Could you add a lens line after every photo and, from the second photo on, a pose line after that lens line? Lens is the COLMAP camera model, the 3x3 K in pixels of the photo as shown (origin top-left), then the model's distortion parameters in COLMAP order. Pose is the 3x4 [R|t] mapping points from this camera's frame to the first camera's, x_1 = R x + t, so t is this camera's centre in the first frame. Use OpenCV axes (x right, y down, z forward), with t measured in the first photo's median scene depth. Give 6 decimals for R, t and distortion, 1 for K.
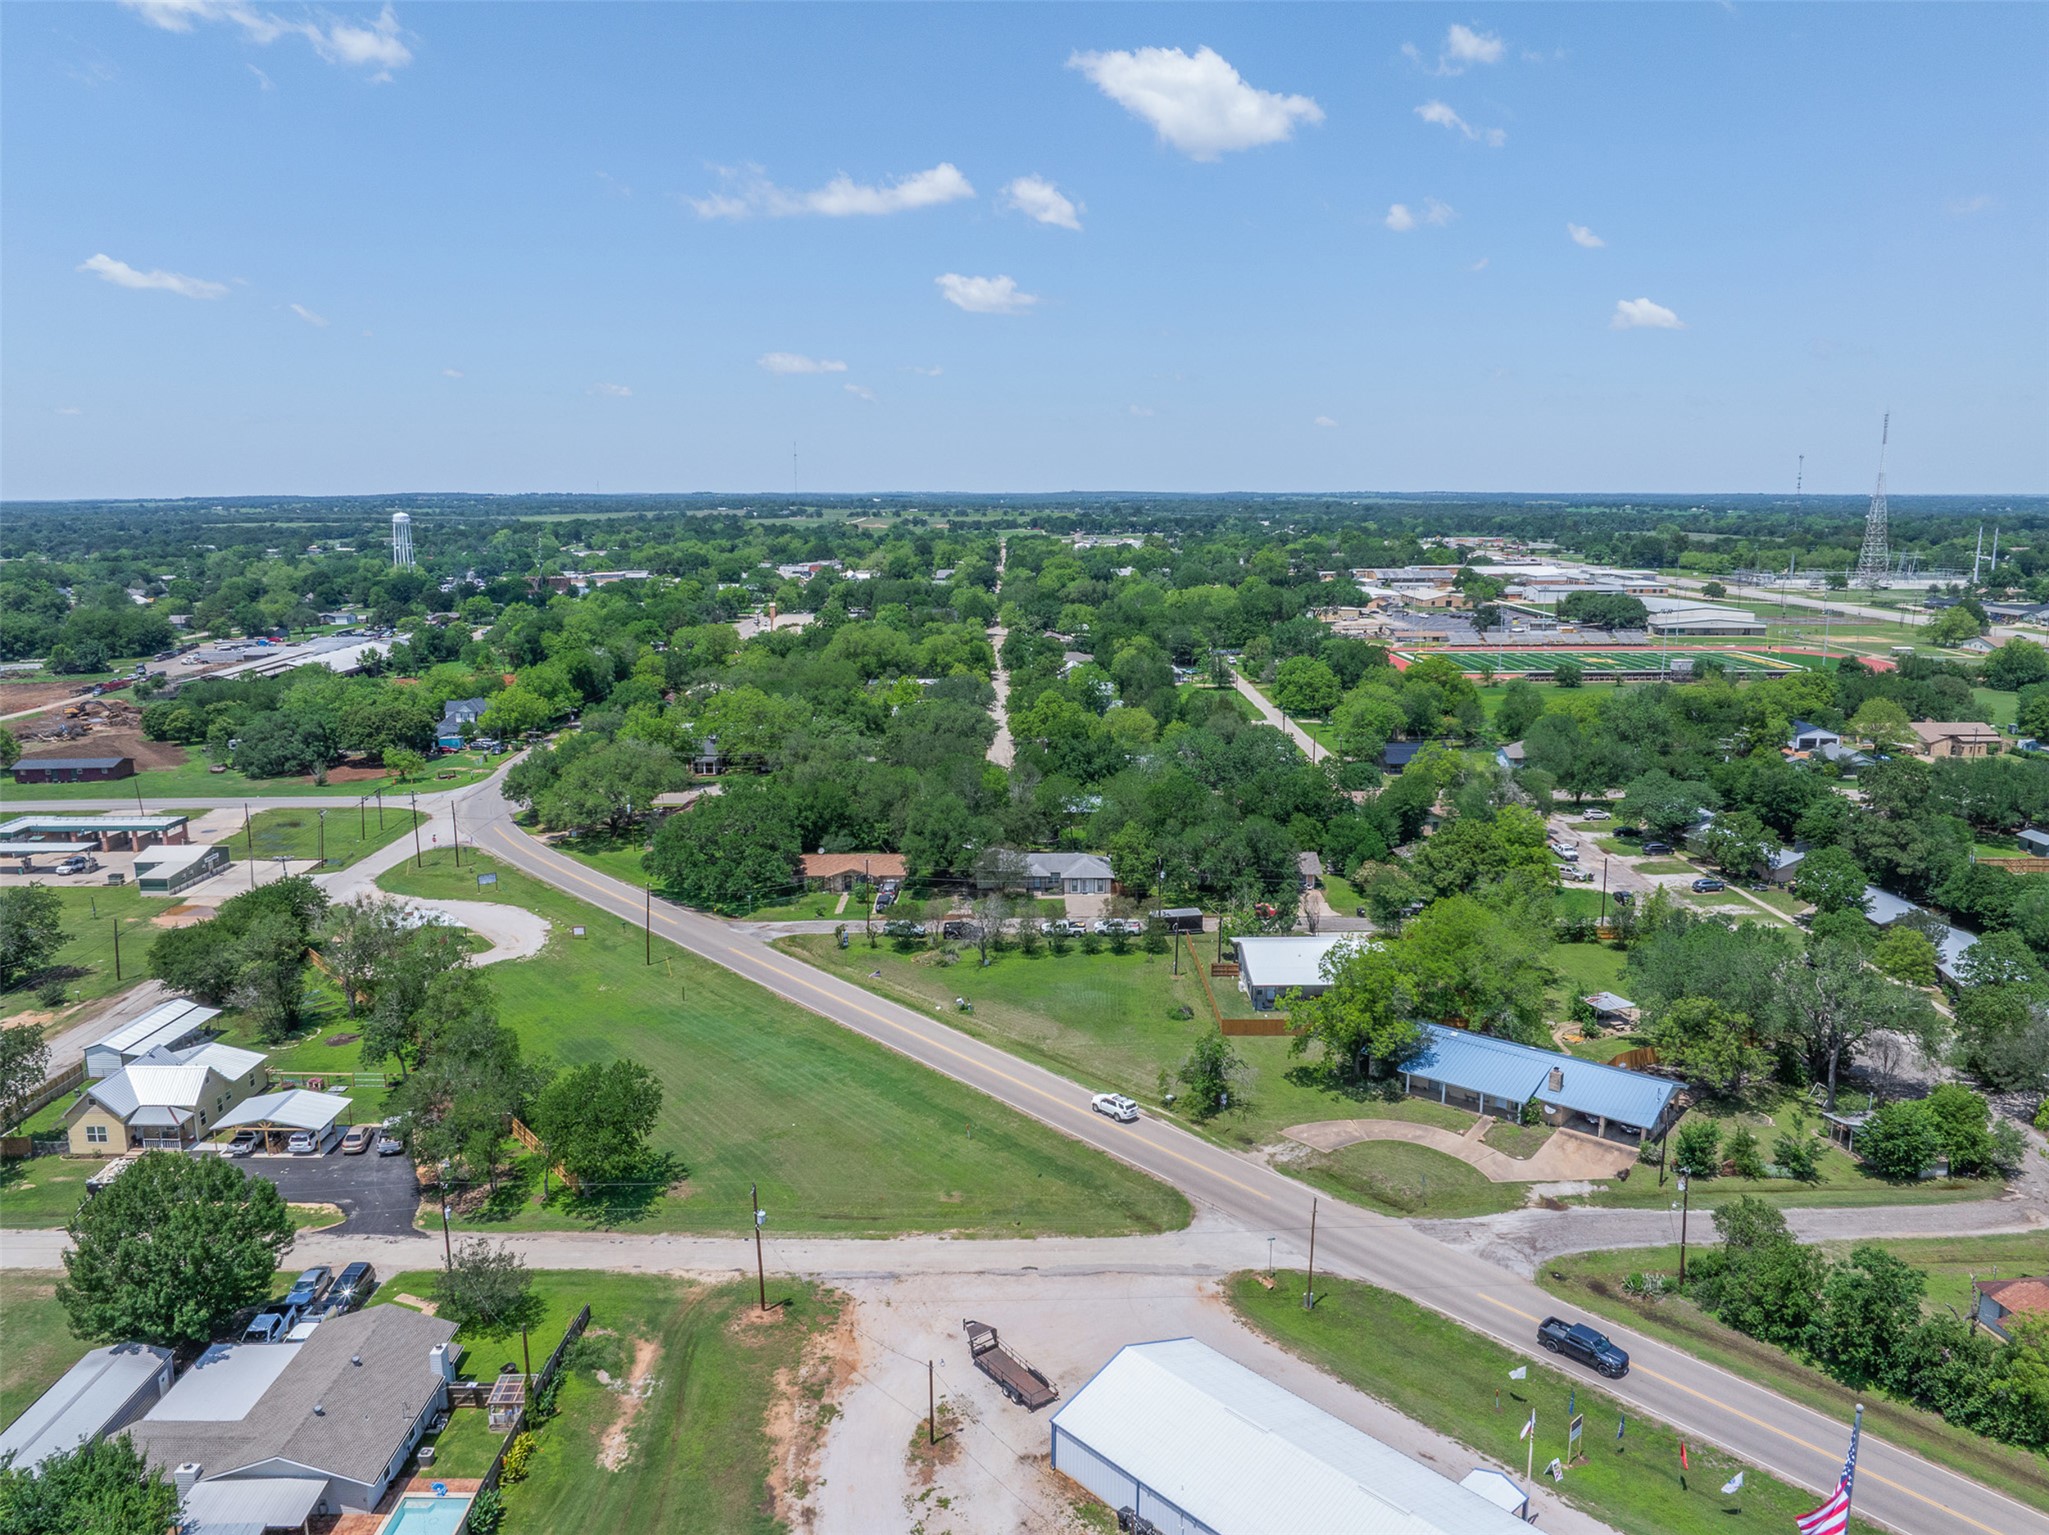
lens RADIAL K [[1408.4, 0, 996.5], [0, 1408.4, 769.7], [0, 0, 1]] dist [-0.005658, -0.001791]
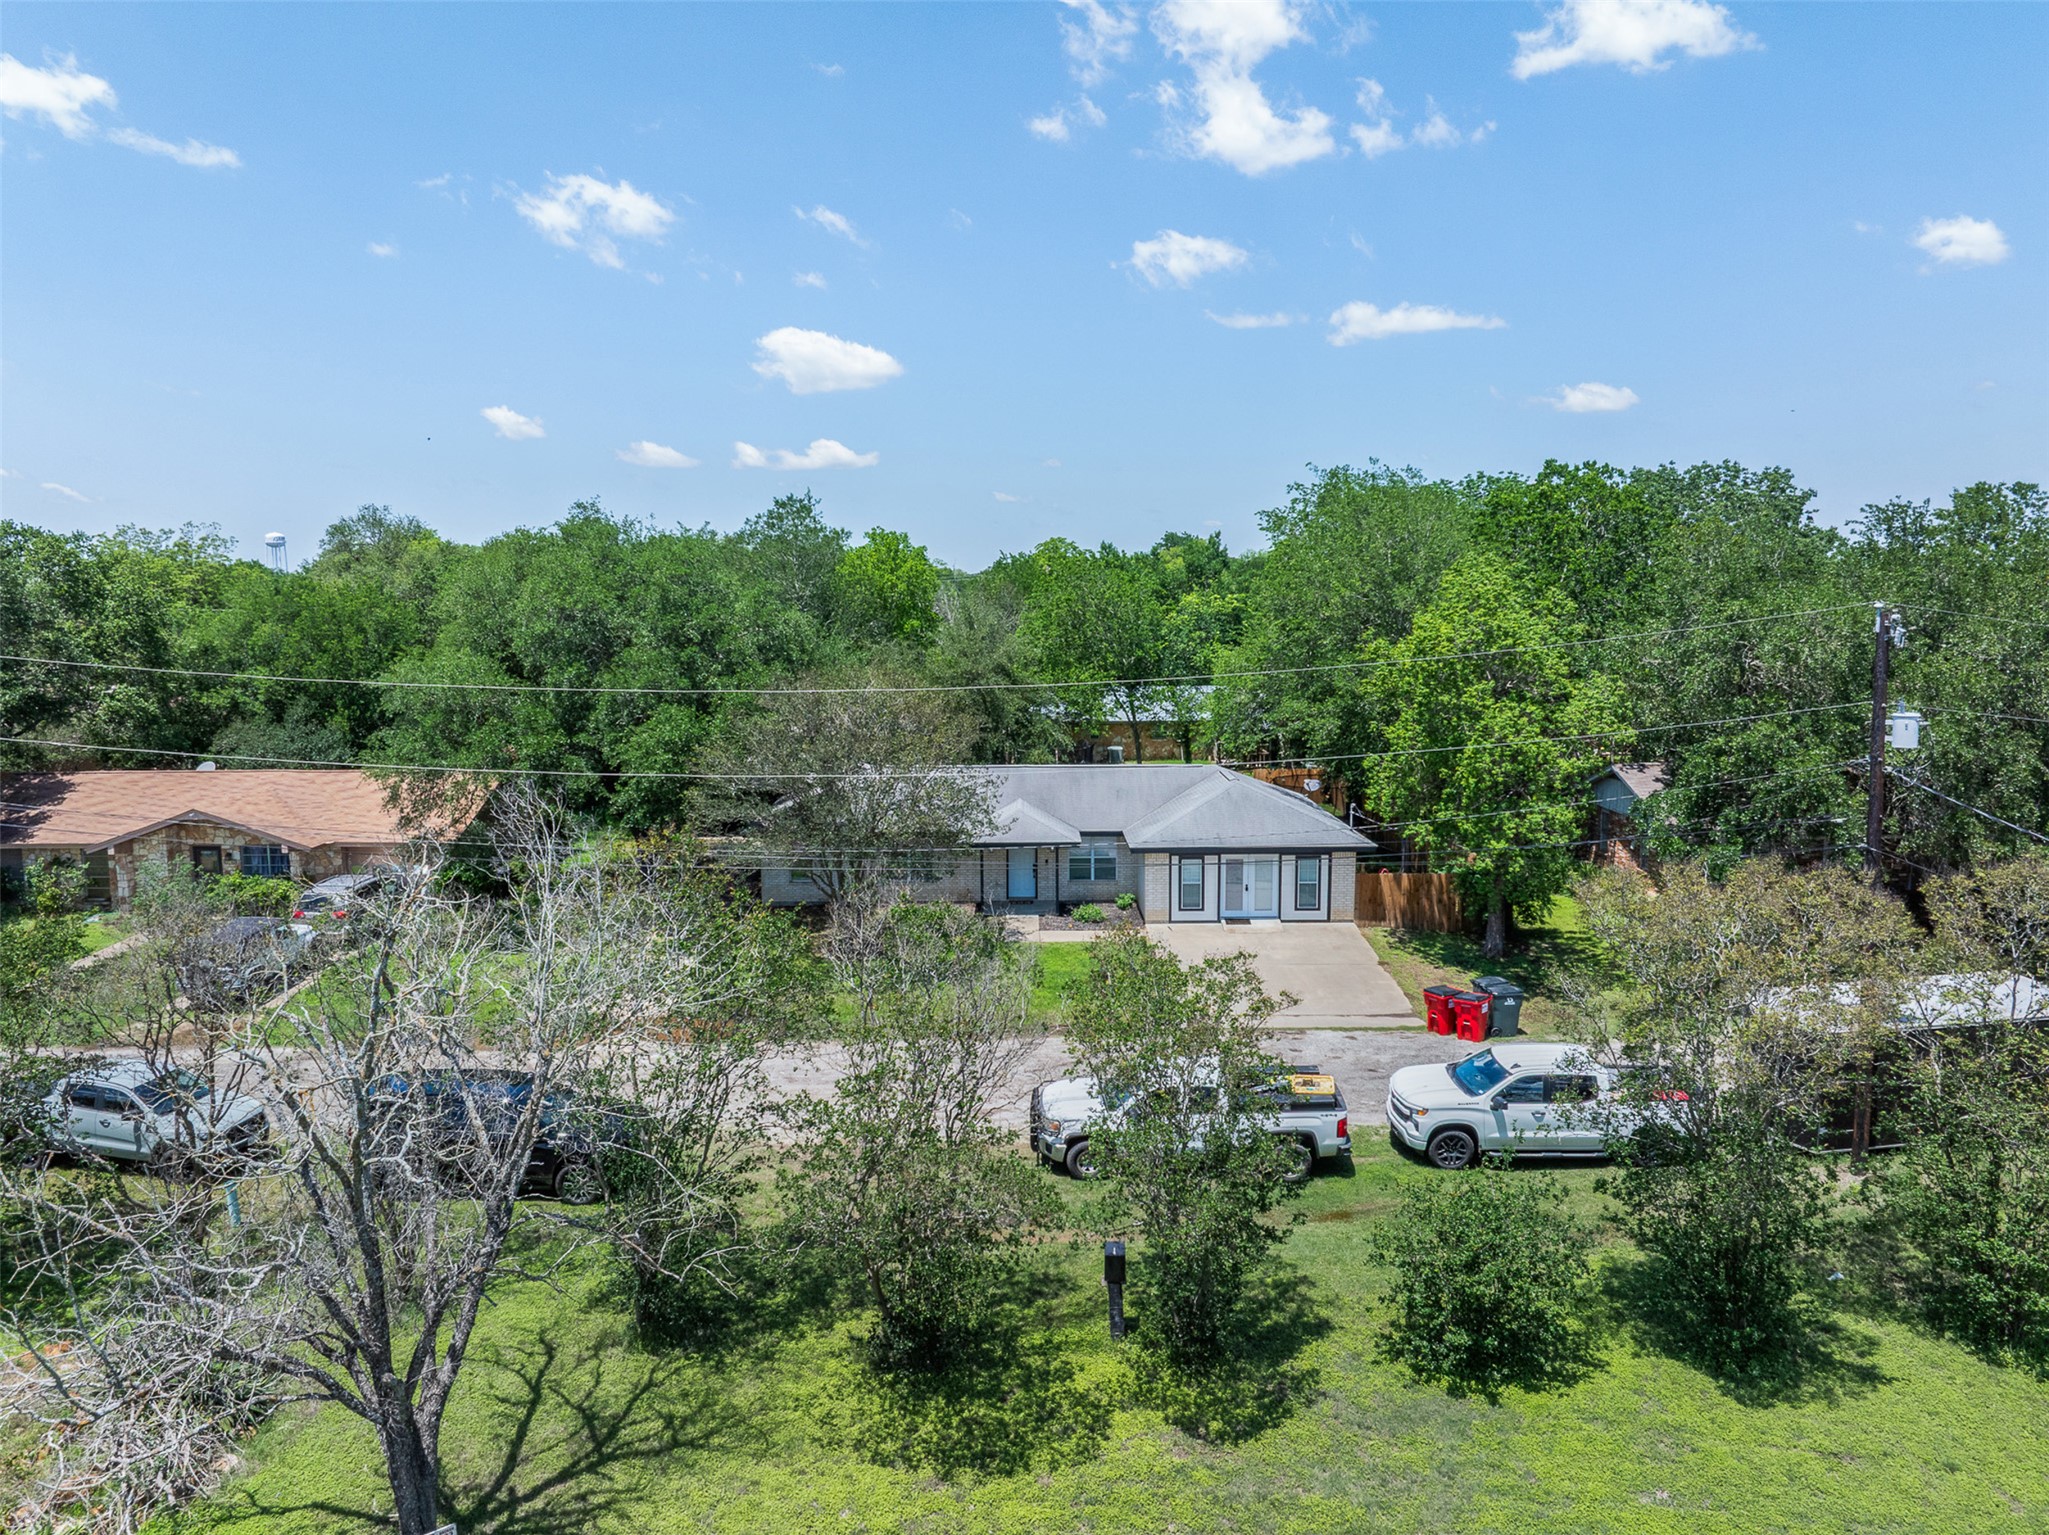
lens RADIAL K [[1408.4, 0, 996.5], [0, 1408.4, 769.7], [0, 0, 1]] dist [-0.005658, -0.001791]
pose [[0.999980, -0.003133, 0.005458, 0.026139], [0.003531, 0.997210, -0.074568, 0.087711], [-0.005209, 0.074585, 0.997201, 0.848381]]
